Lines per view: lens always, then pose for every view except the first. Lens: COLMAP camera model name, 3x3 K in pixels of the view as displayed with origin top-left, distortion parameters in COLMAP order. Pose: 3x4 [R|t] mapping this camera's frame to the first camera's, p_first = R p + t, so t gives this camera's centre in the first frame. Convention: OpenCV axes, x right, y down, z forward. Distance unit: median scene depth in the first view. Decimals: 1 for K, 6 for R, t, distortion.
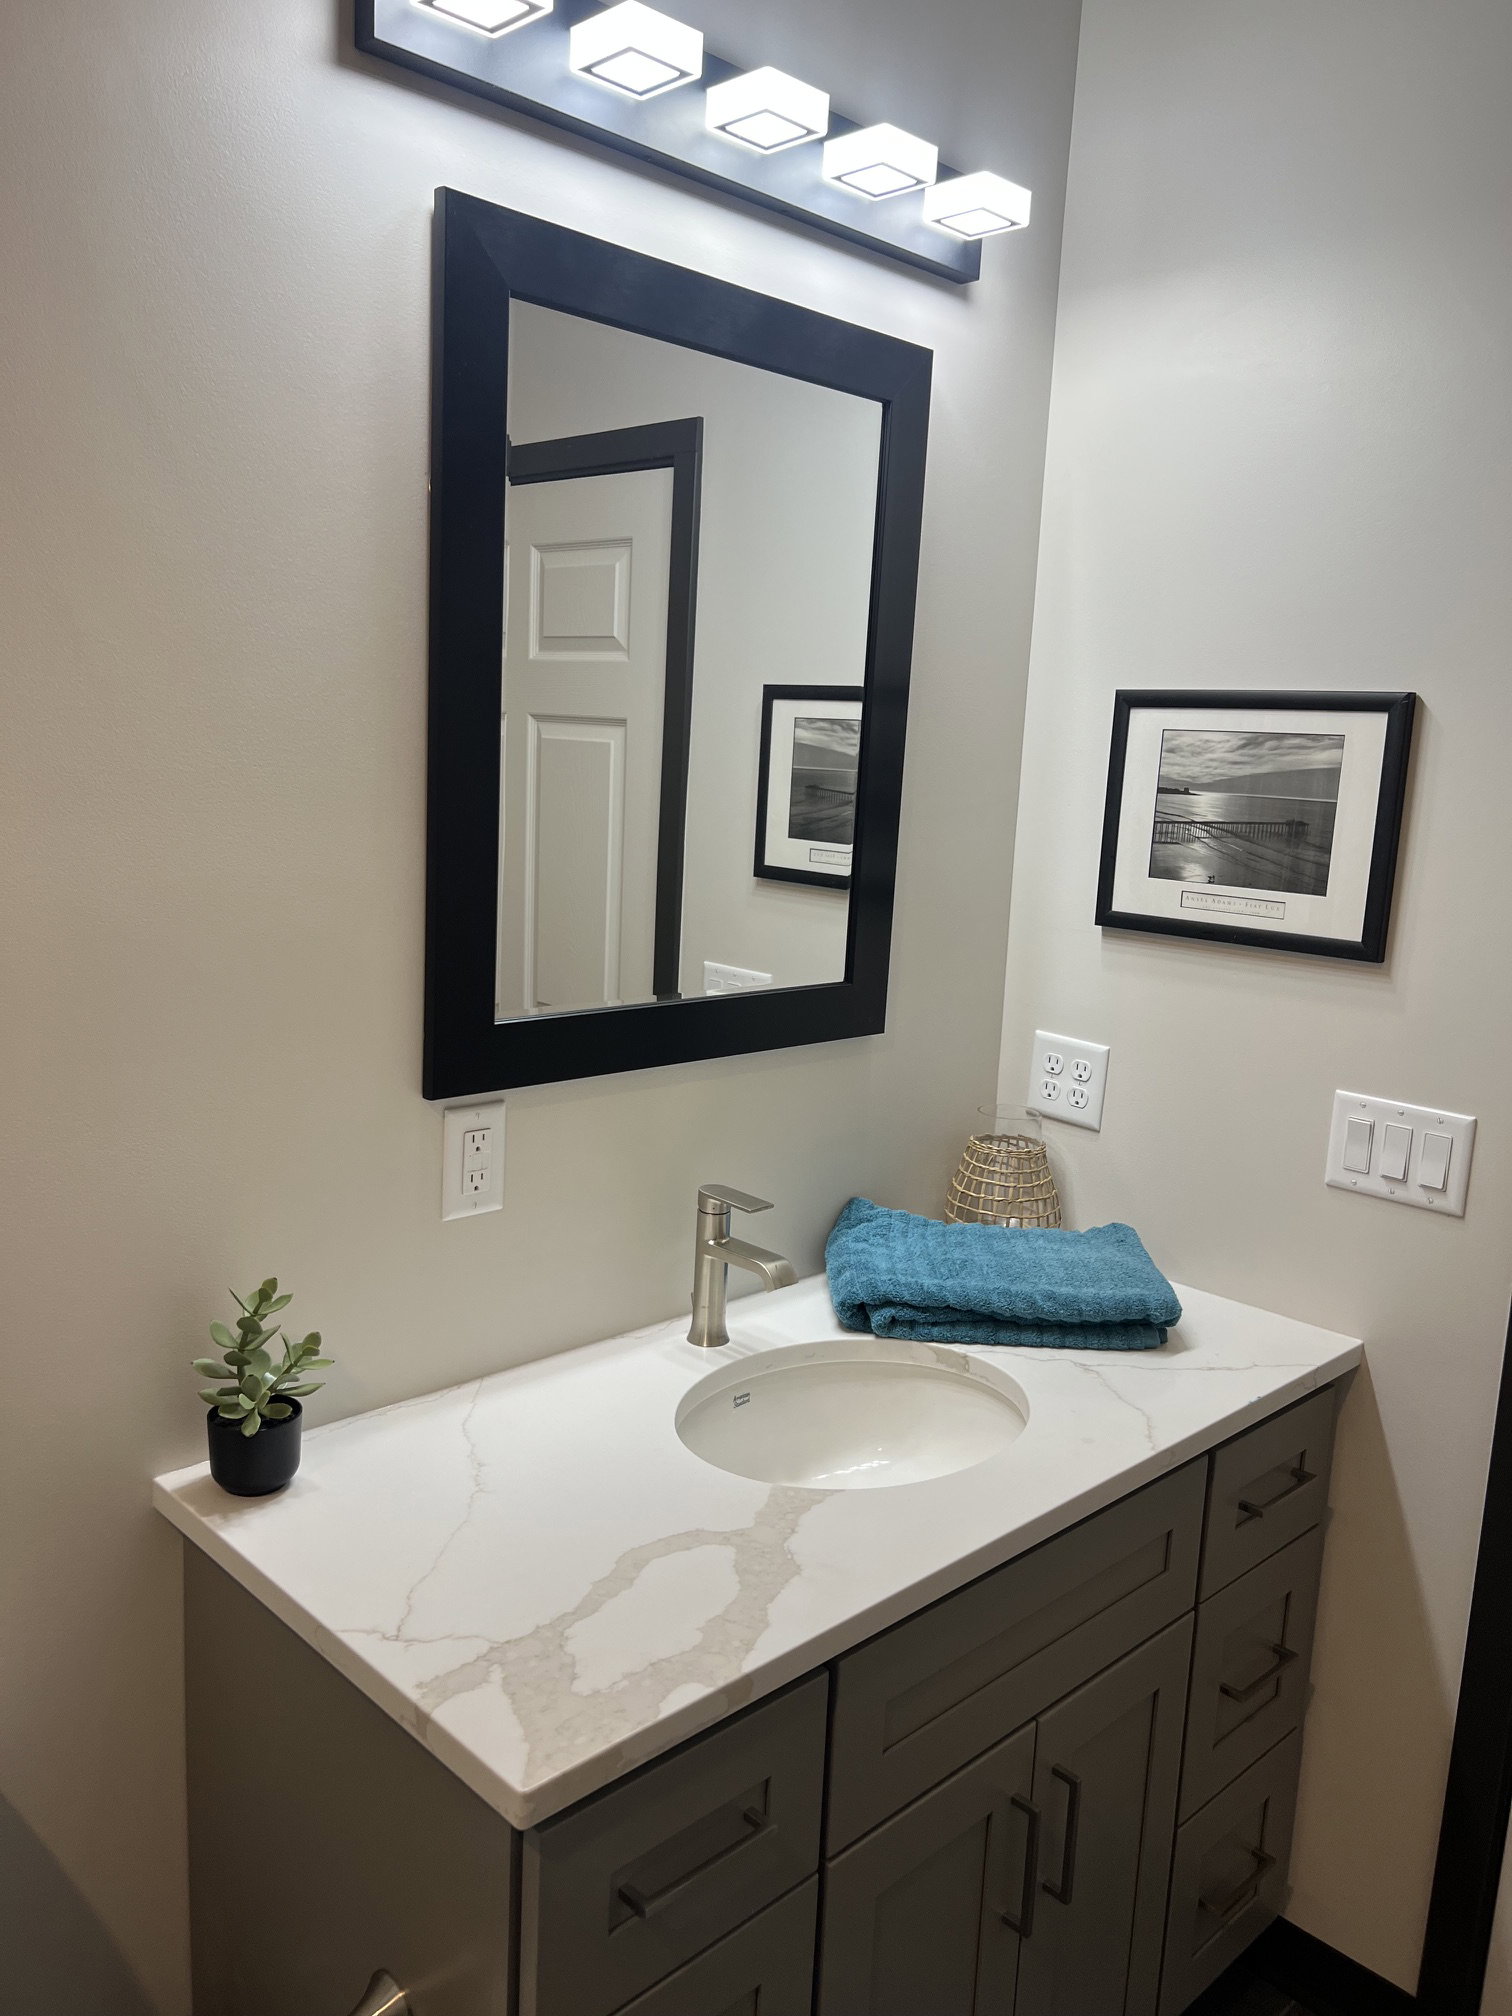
lens RADIAL K [[1517.4, 0, 755.7], [0, 1517.4, 1005.8], [0, 0, 1]] dist [0.035631, -0.004041]
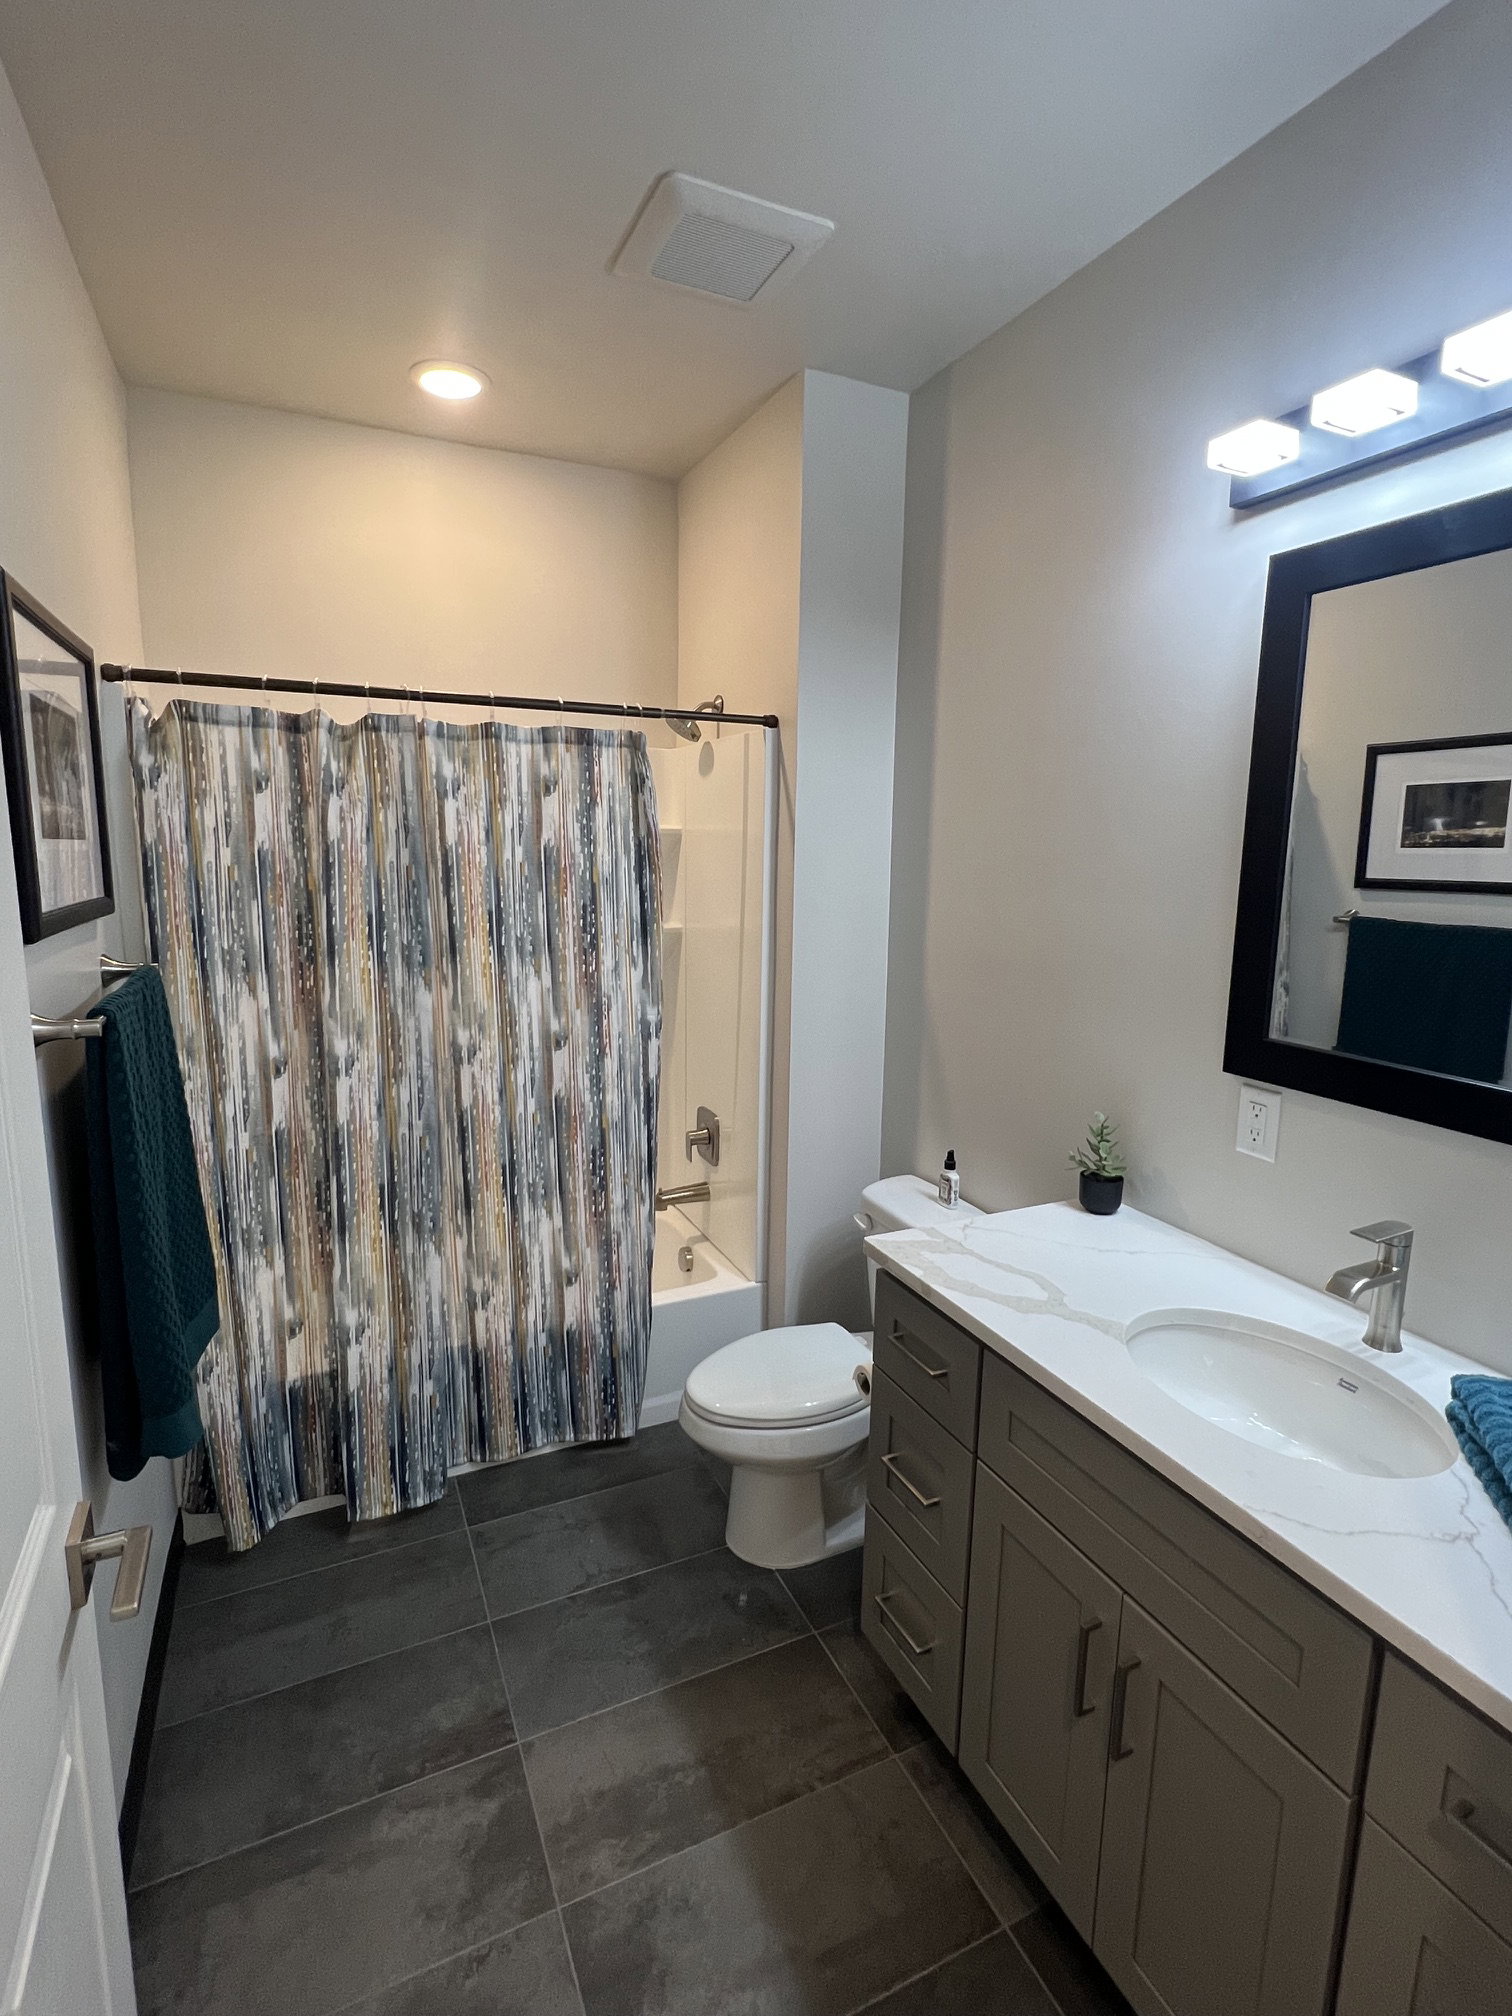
lens RADIAL K [[973.1, 0, 756.0], [0, 973.1, 1005.0], [0, 0, 1]] dist [0.001455, -0.000821]
pose [[-0.321318, 0.106216, -0.940996, 0.968916], [-0.192213, 0.965689, 0.174637, -0.099107], [0.927259, 0.236986, -0.289877, 0.793375]]
